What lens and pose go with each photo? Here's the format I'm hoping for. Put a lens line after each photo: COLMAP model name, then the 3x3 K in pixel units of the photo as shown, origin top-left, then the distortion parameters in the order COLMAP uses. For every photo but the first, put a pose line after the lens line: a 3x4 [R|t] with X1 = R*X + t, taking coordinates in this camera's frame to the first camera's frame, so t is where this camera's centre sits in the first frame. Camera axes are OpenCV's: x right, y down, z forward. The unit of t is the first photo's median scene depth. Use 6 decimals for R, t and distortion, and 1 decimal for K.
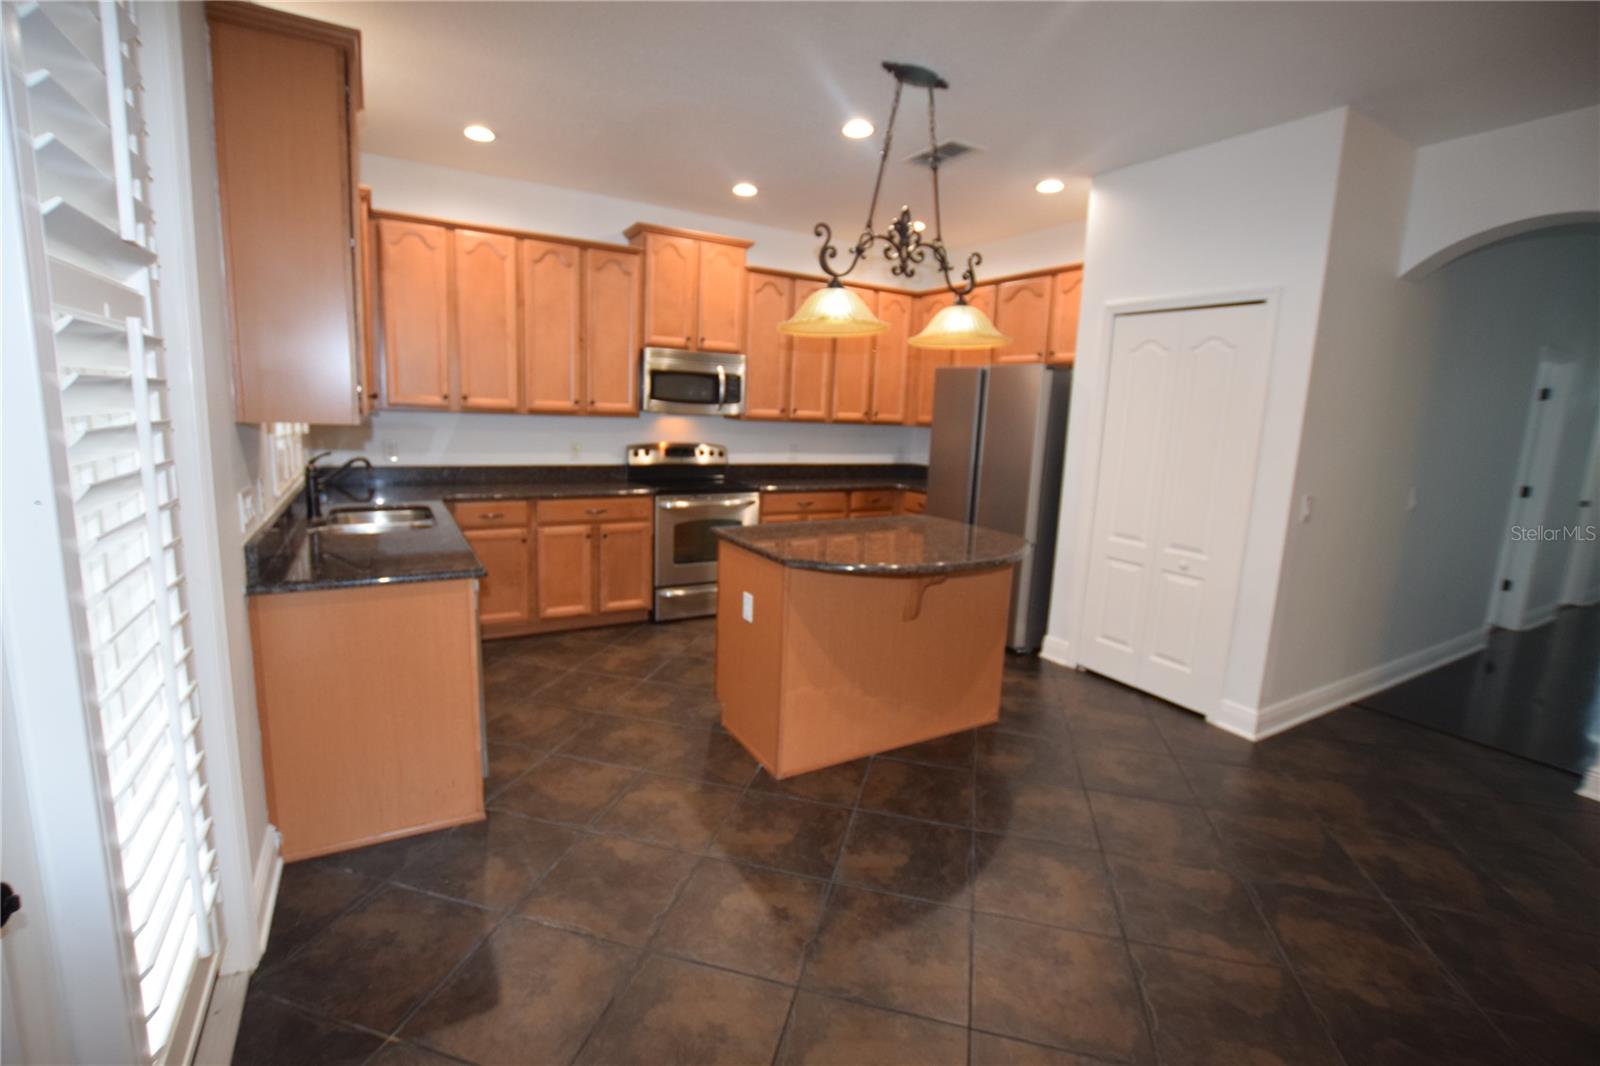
lens RADIAL K [[698.5, 0, 782.5], [0, 698.5, 523.1], [0, 0, 1]] dist [-0.026970, 0.000958]
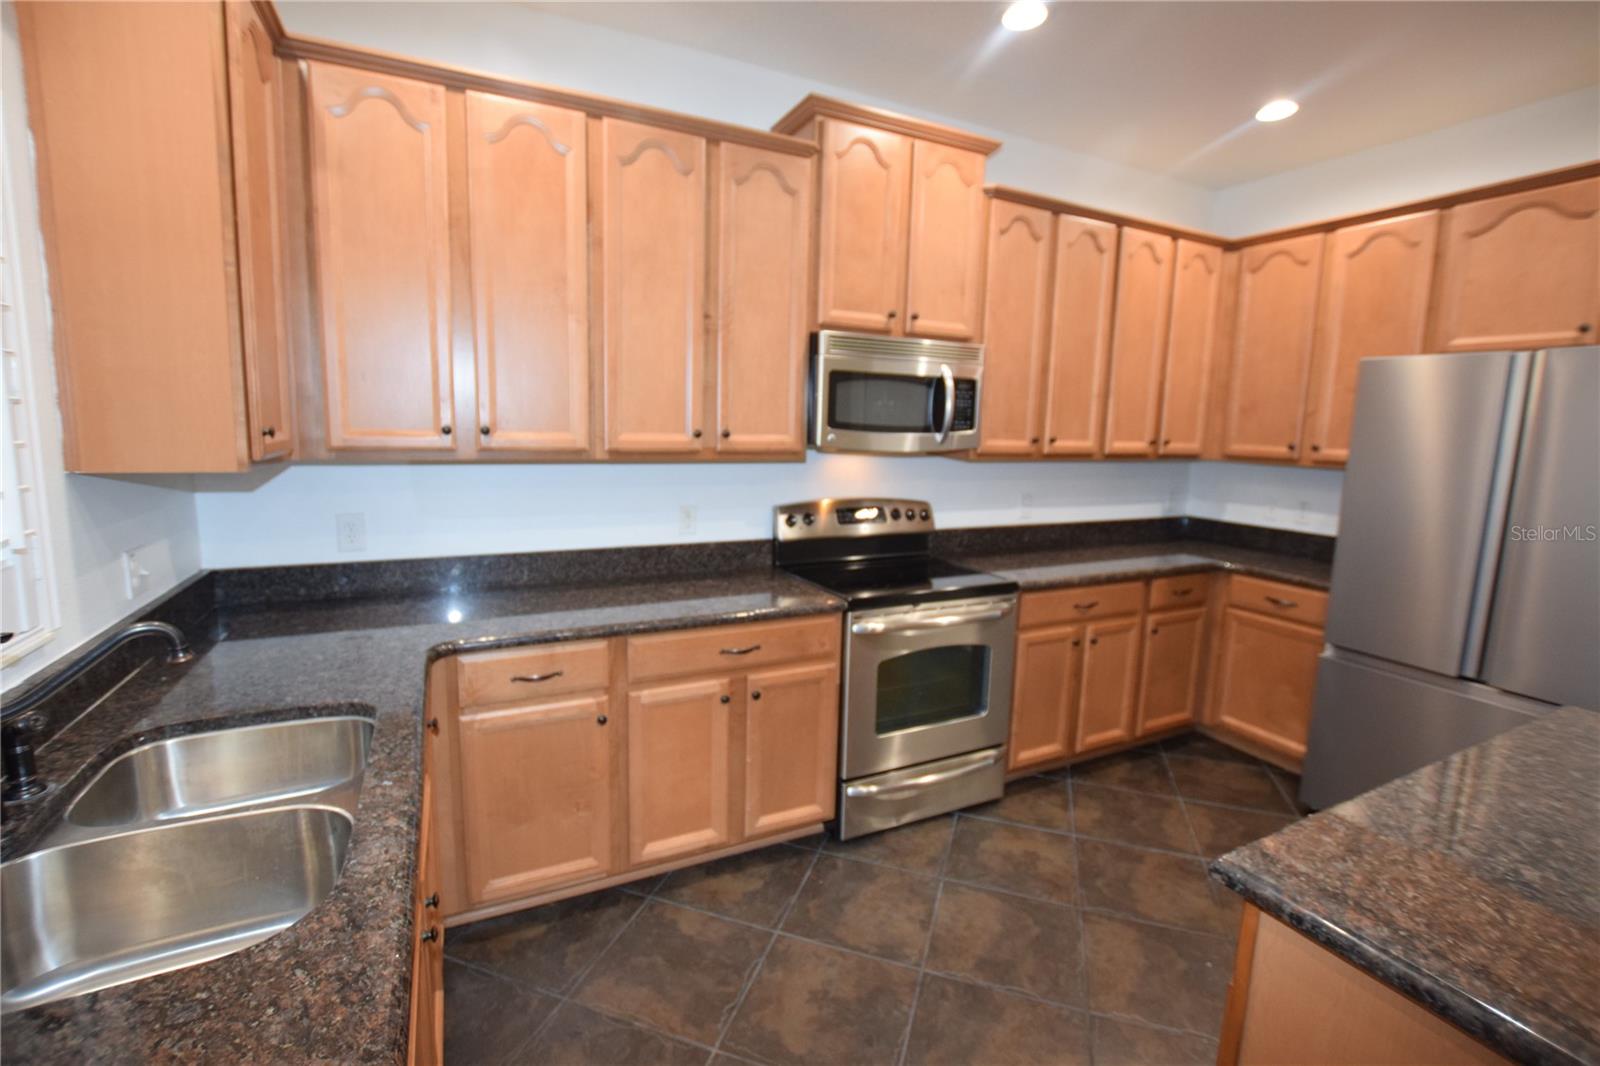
lens RADIAL K [[698.5, 0, 778.2], [0, 698.5, 519.4], [0, 0, 1]] dist [-0.026970, 0.000958]
pose [[0.997311, -0.007482, -0.072898, -0.198624], [0.005404, 0.999575, -0.028661, -0.095246], [0.073082, 0.028190, 0.996927, 0.486306]]
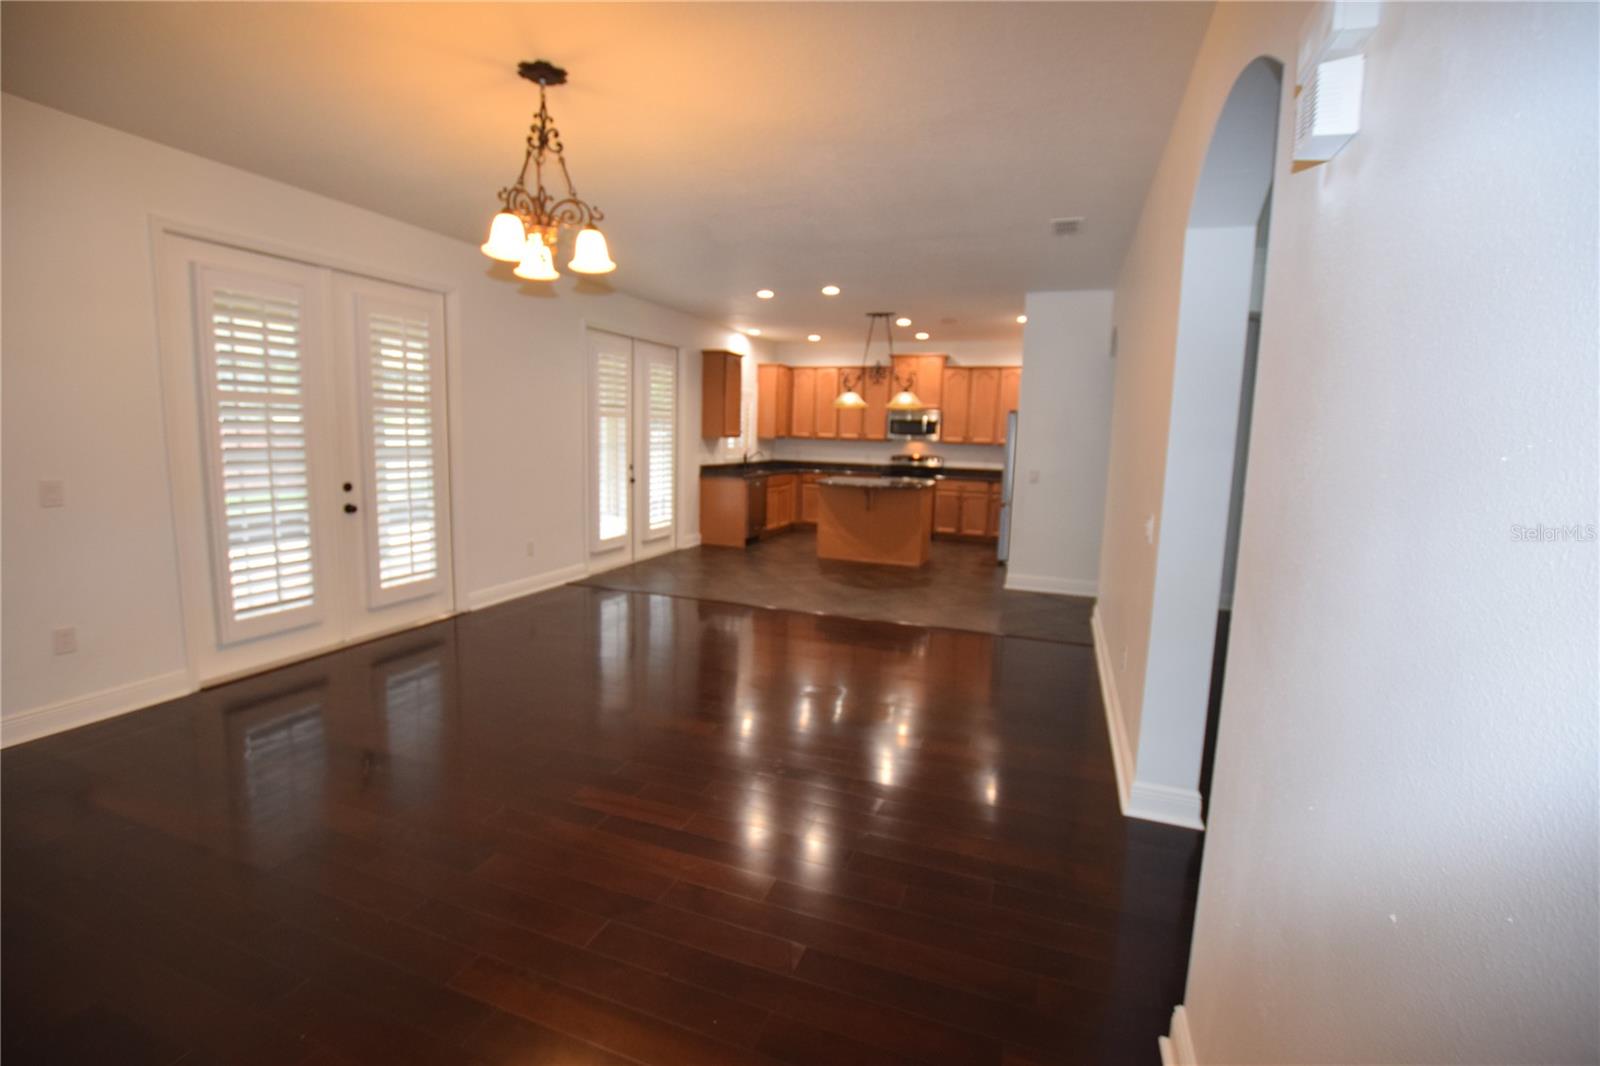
lens RADIAL K [[698.5, 0, 797.1], [0, 698.5, 526.0], [0, 0, 1]] dist [-0.026970, 0.000958]
pose [[0.643244, 0.075879, -0.761892, 1.367447], [-0.125936, 0.992010, -0.007527, 0.169248], [0.755233, 0.100792, 0.647660, -0.626230]]
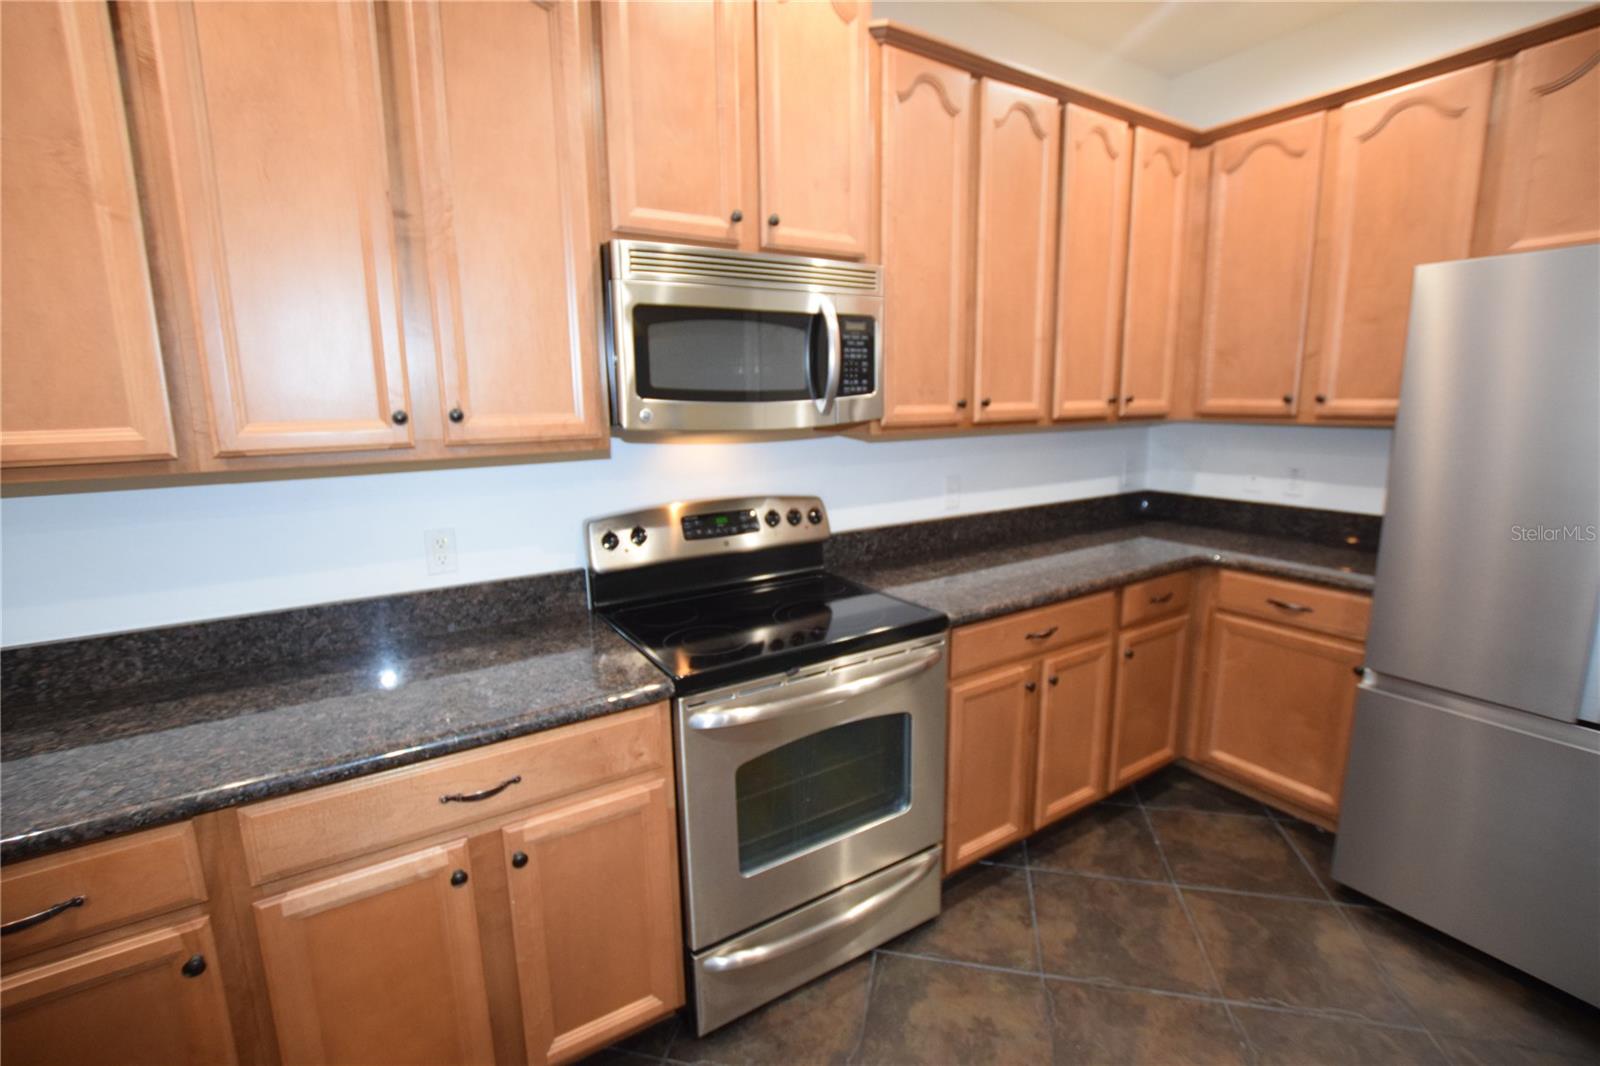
lens RADIAL K [[698.5, 0, 780.4], [0, 698.5, 516.4], [0, 0, 1]] dist [-0.026970, 0.000958]
pose [[0.997840, -0.062062, 0.021518, -0.139027], [0.061934, 0.998059, 0.006547, -0.123450], [-0.021883, -0.005200, 0.999747, 0.696387]]
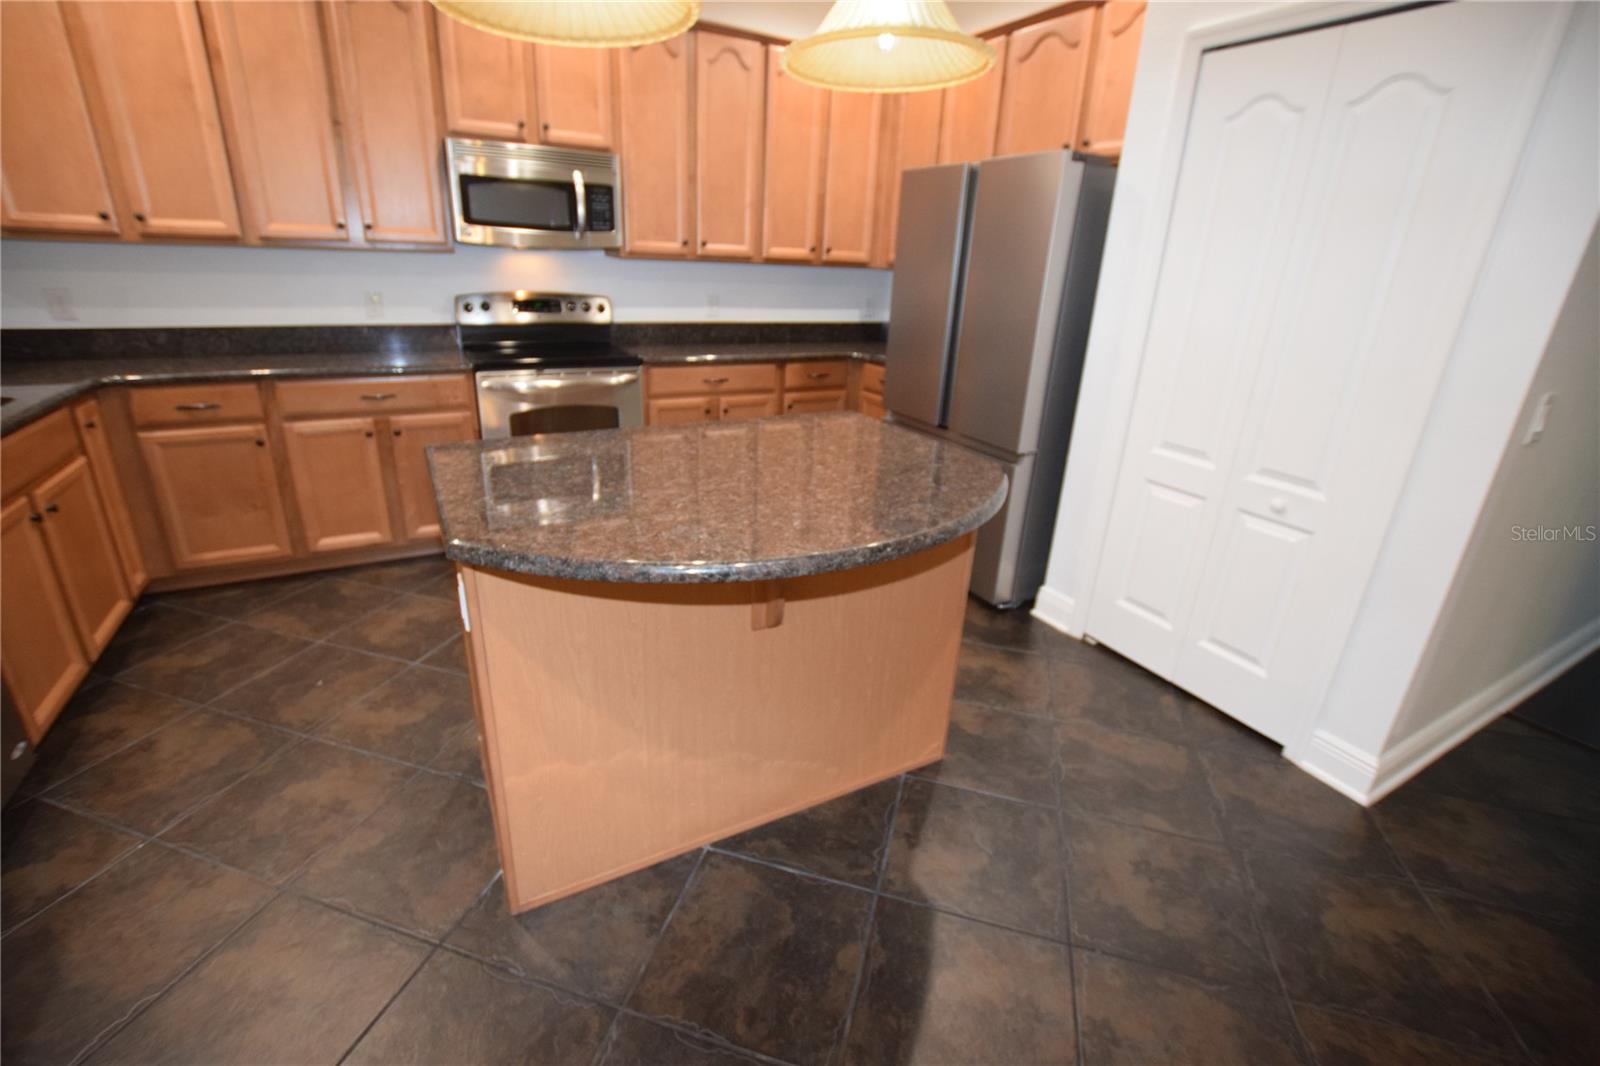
lens RADIAL K [[698.5, 0, 785.5], [0, 698.5, 518.7], [0, 0, 1]] dist [-0.026970, 0.000958]
pose [[0.999713, 0.009881, -0.021828, 0.137806], [-0.005570, 0.981891, 0.189362, -0.029431], [0.023304, -0.189186, 0.981665, 0.328907]]
